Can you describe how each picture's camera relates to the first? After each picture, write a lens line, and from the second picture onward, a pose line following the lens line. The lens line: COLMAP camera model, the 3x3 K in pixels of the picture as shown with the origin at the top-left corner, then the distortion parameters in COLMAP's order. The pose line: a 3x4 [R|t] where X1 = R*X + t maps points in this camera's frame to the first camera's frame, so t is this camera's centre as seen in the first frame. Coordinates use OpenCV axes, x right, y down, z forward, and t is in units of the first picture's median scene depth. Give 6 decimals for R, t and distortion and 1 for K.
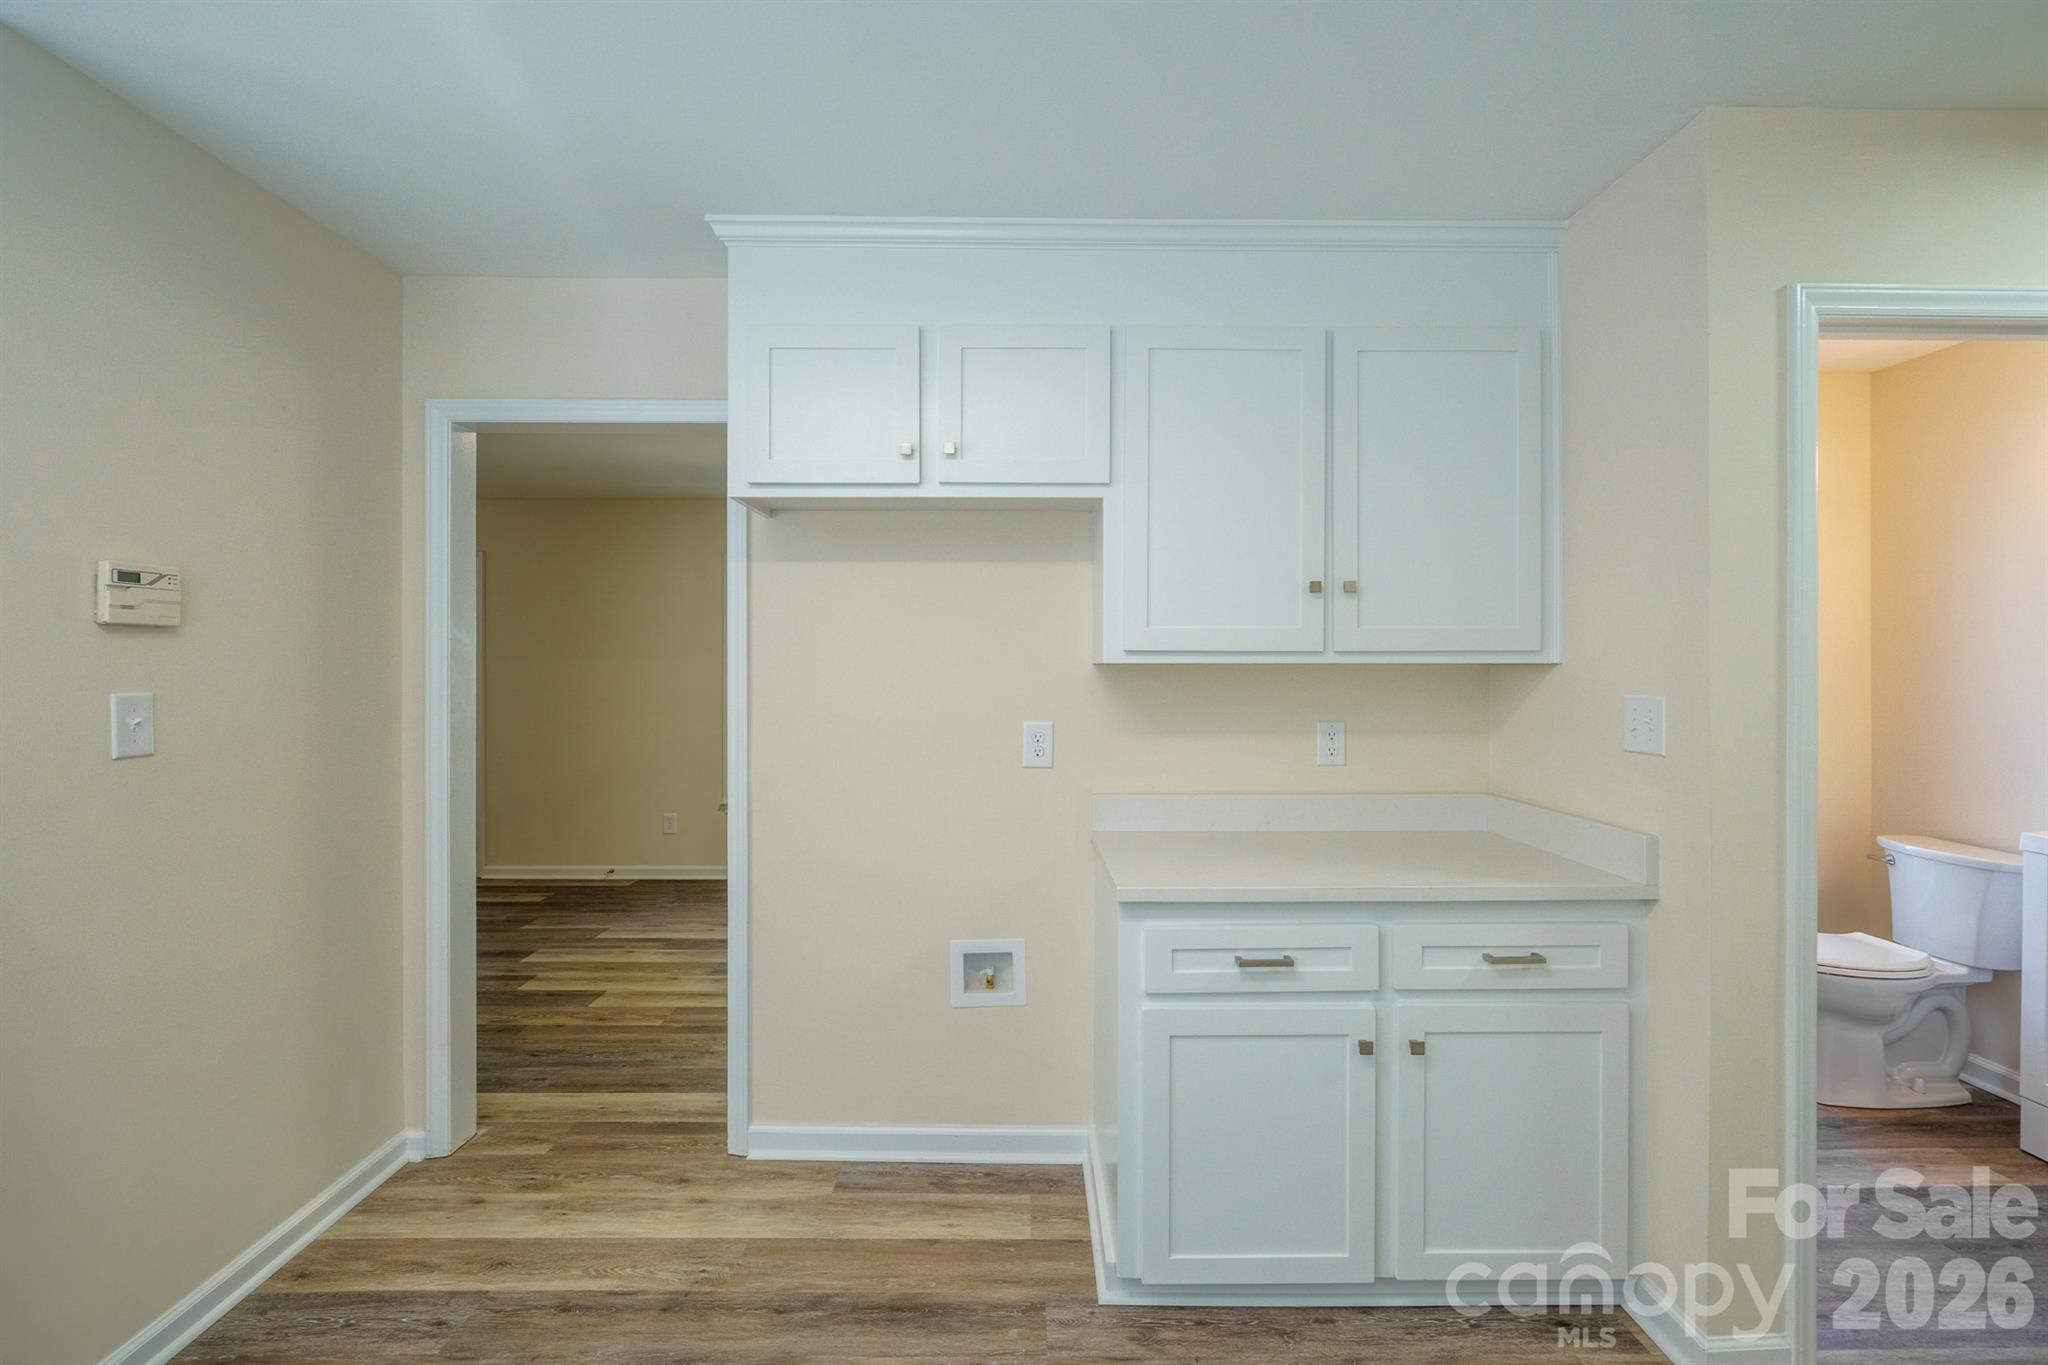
lens RADIAL K [[867.5, 0, 1011.9], [0, 867.5, 674.3], [0, 0, 1]] dist [-0.005965, -0.000791]
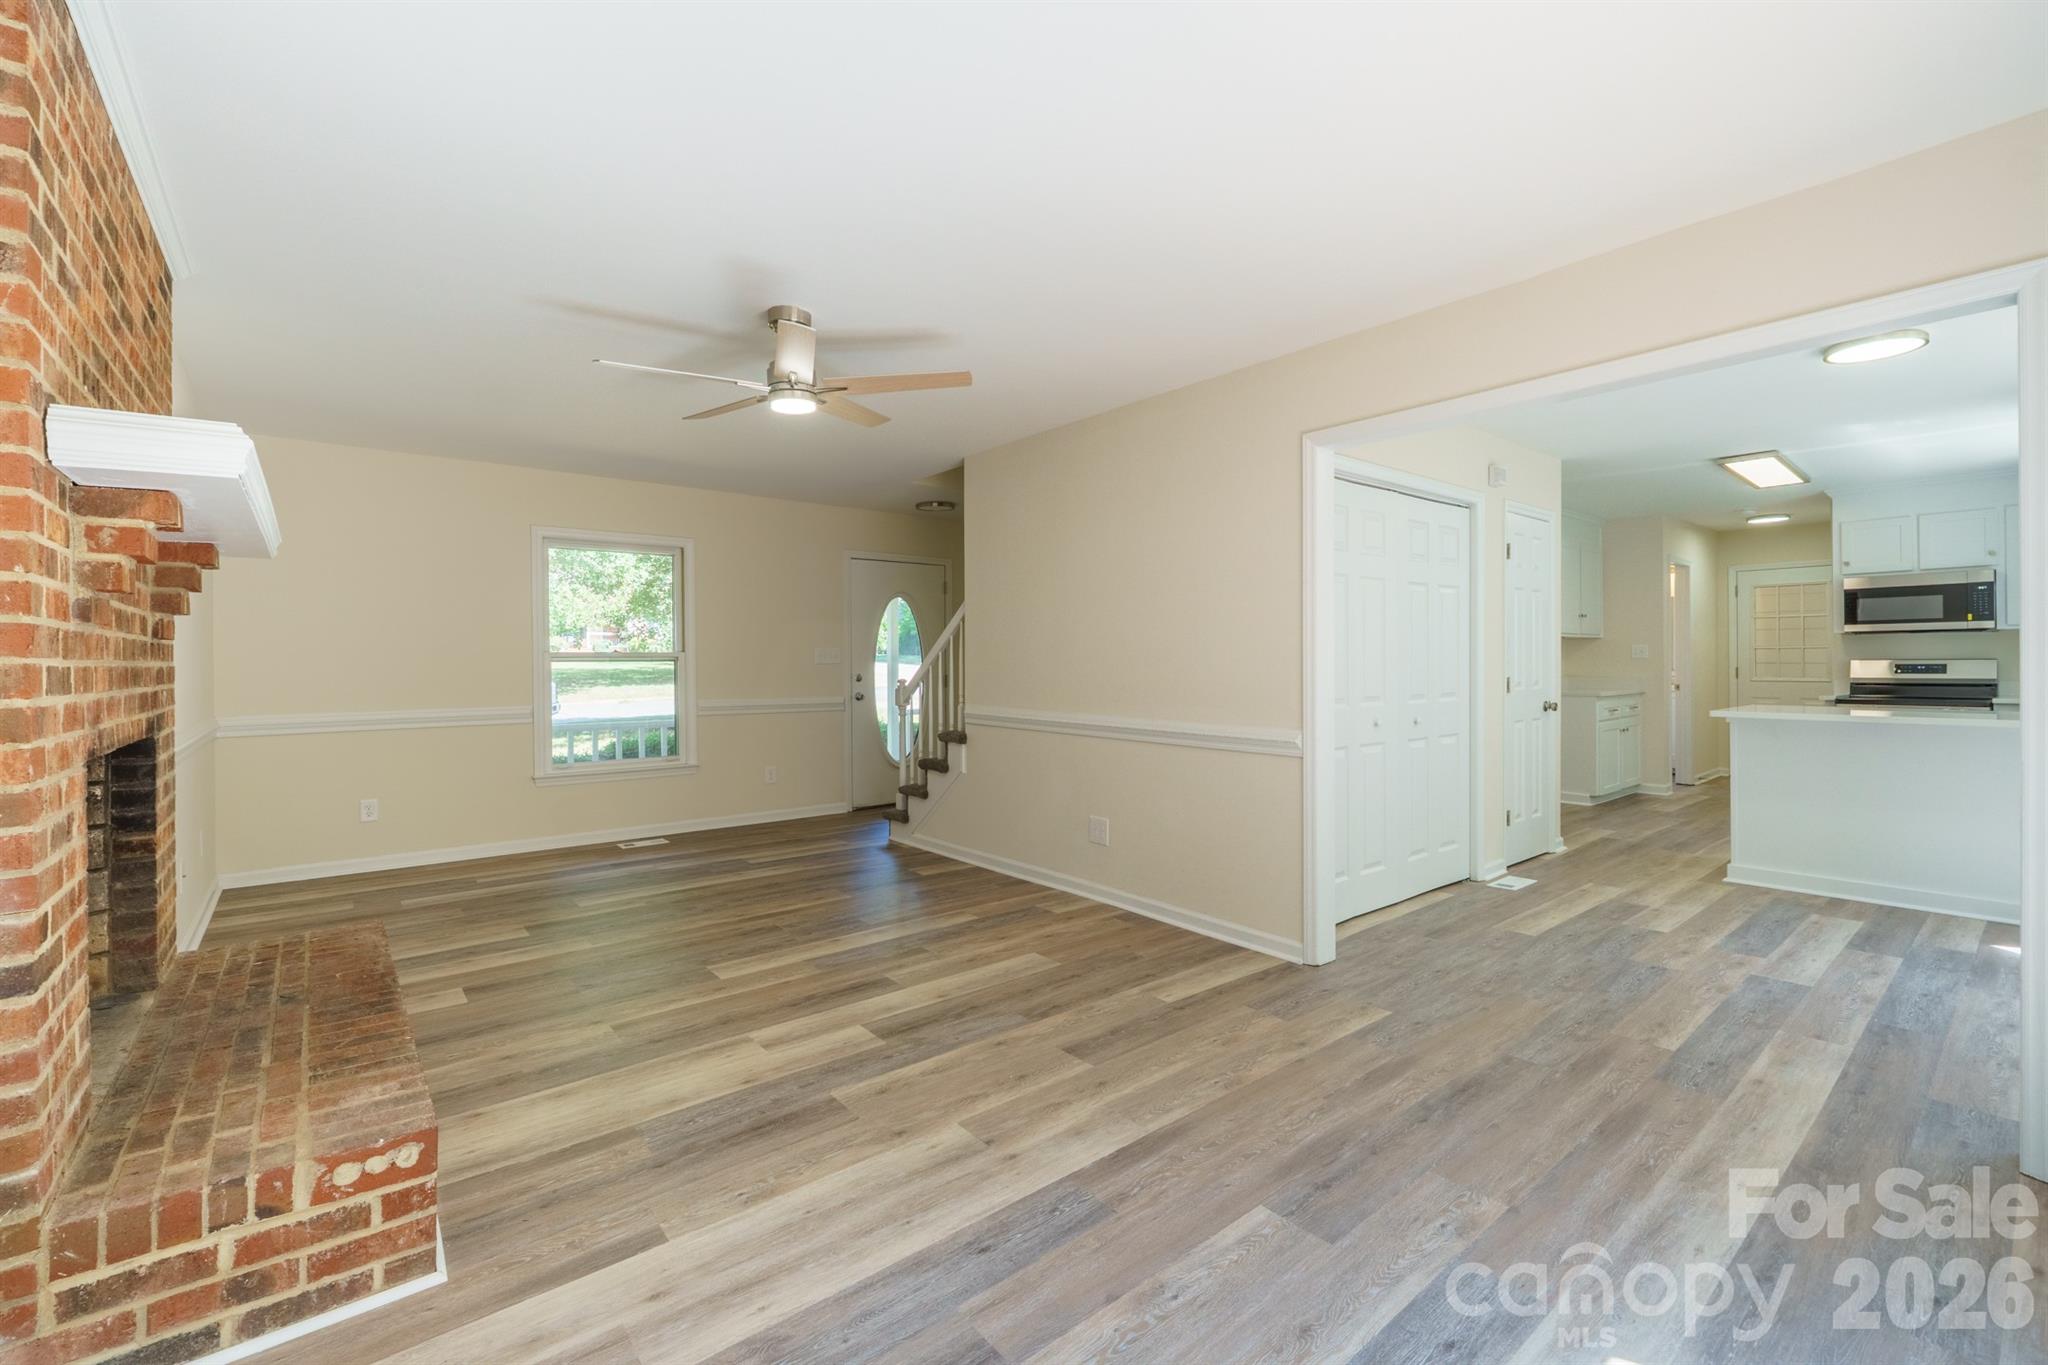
lens RADIAL K [[867.5, 0, 1017.5], [0, 867.5, 669.4], [0, 0, 1]] dist [-0.005965, -0.000791]
pose [[0.779734, -0.014743, 0.625938, -3.217469], [0.007474, 0.999871, 0.014240, 0.043518], [-0.626067, -0.006425, 0.779743, -0.291831]]
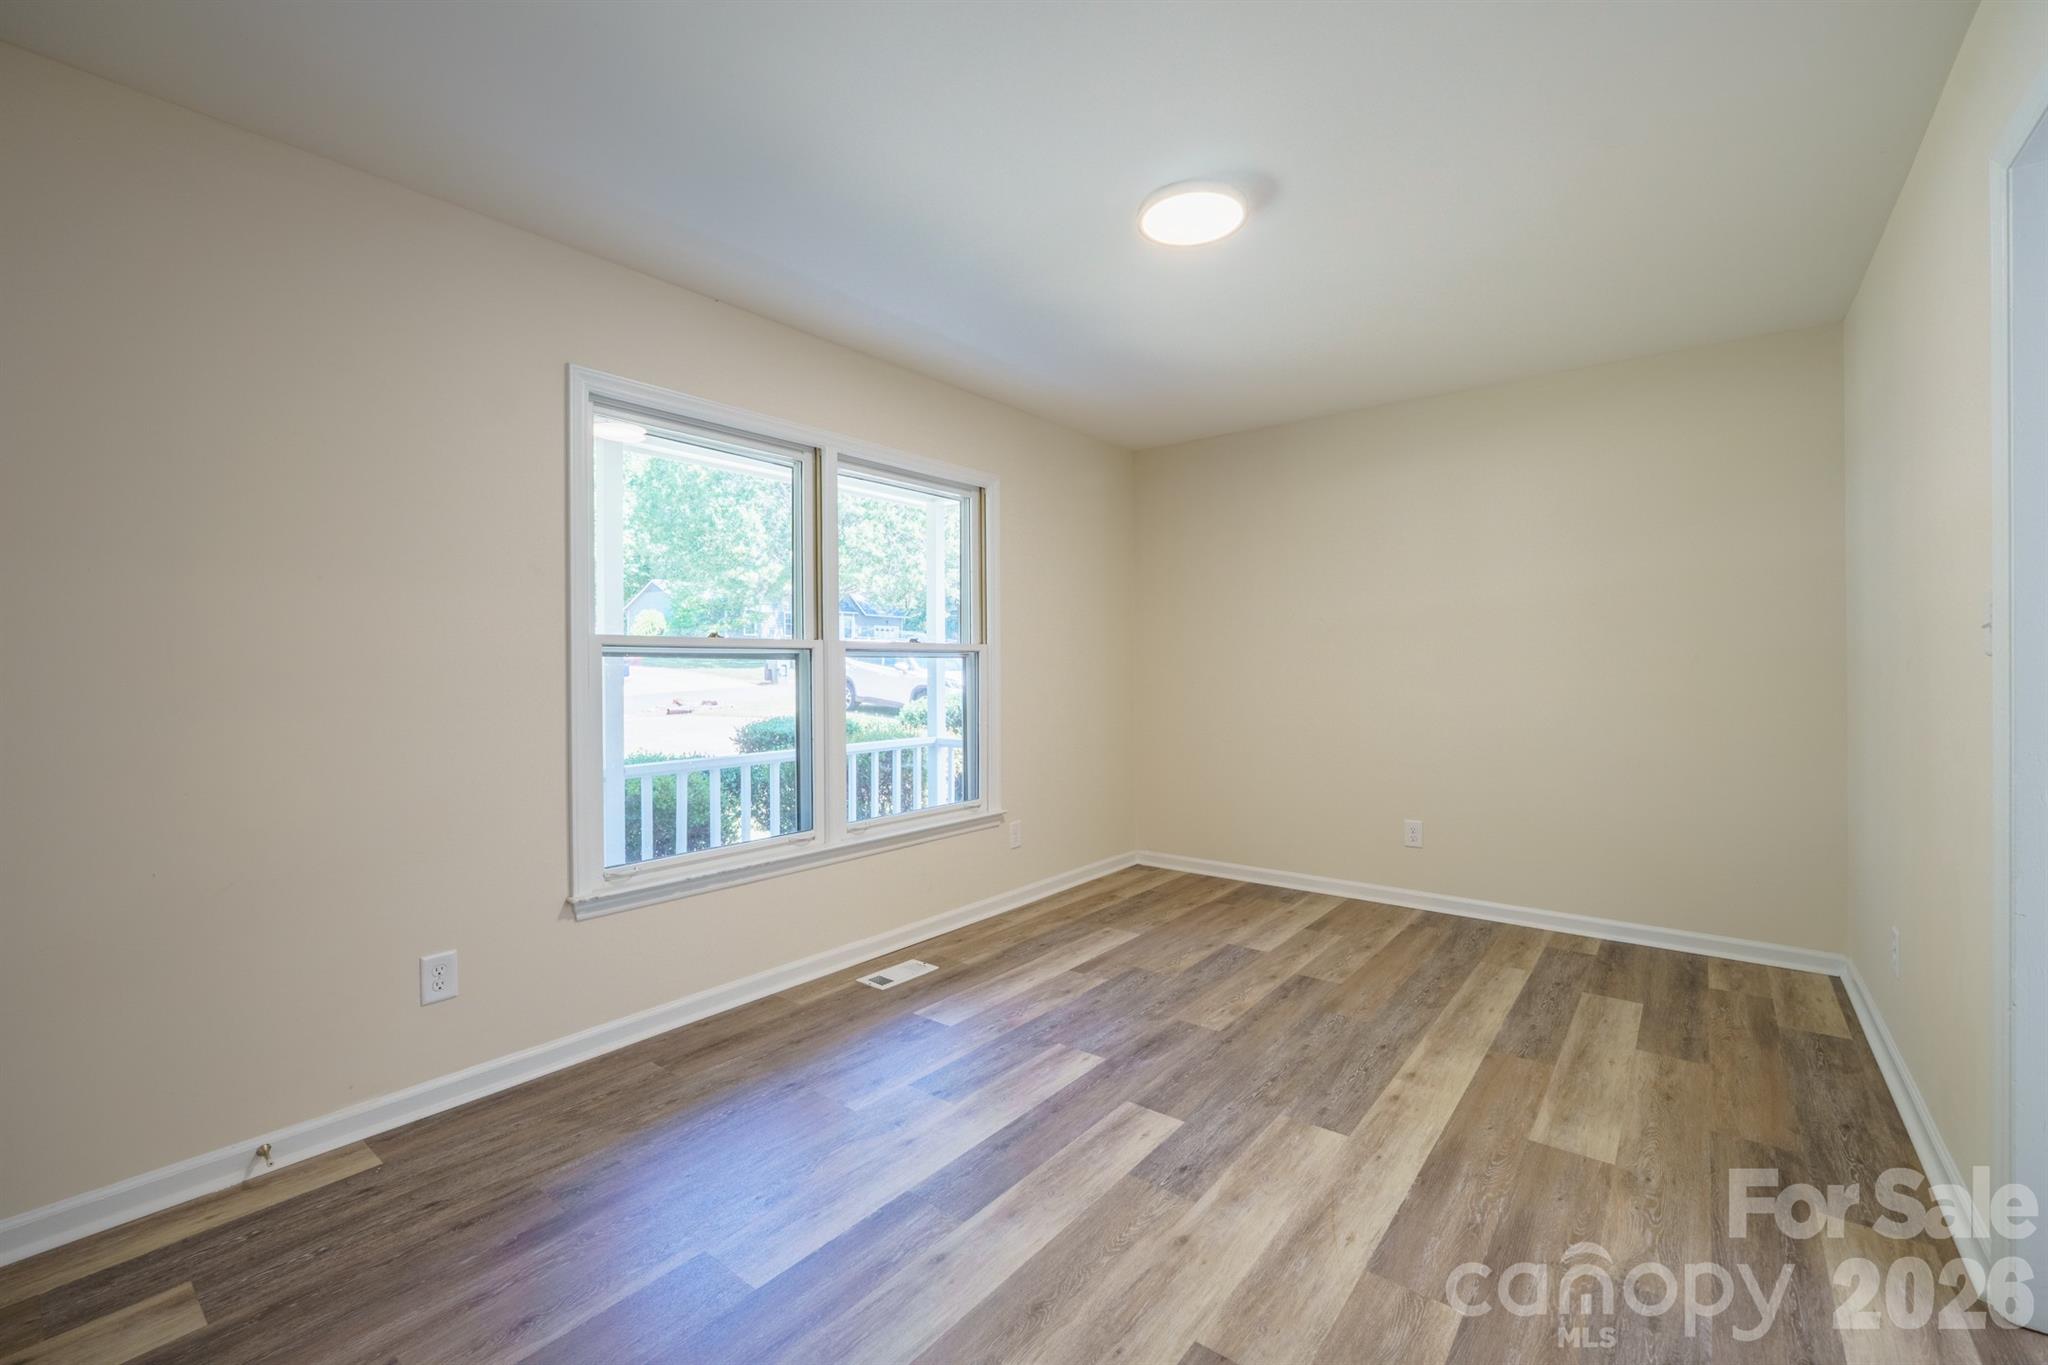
lens RADIAL K [[867.5, 0, 1027.4], [0, 867.5, 669.6], [0, 0, 1]] dist [-0.005965, -0.000791]
pose [[0.621291, -0.012220, 0.783485, -1.221898], [0.009175, 0.999923, 0.008320, 0.055280], [-0.783526, 0.002019, 0.621355, 1.173489]]
